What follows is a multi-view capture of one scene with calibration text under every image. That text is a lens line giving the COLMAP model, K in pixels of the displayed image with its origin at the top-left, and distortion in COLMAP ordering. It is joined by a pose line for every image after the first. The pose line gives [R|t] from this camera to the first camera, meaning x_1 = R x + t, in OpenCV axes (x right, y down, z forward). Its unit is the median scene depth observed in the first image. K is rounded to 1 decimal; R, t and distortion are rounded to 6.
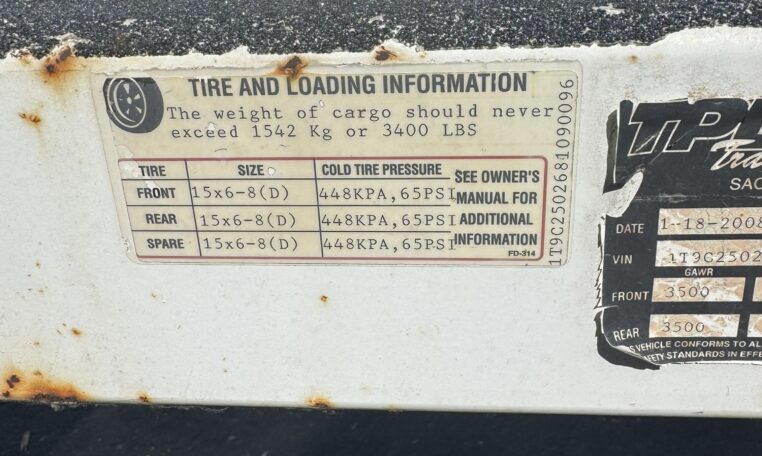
lens RADIAL K [[739.4, 0, 381.9], [0, 739.4, 228.2], [0, 0, 1]] dist [-0.013983, 0.000000]
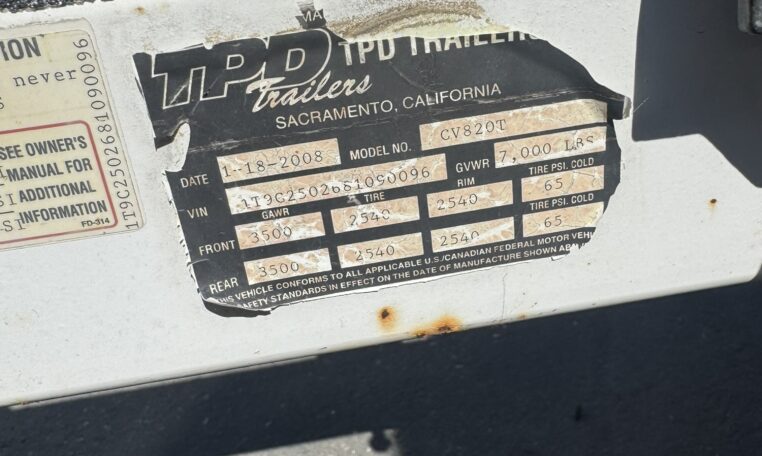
lens RADIAL K [[739.4, 0, 382.6], [0, 739.4, 228.2], [0, 0, 1]] dist [-0.013983, 0.000000]
pose [[0.971854, -0.156149, 0.176400, 0.399144], [0.151043, 0.987630, 0.042098, 0.060349], [-0.180792, -0.014269, 0.983418, -0.030753]]
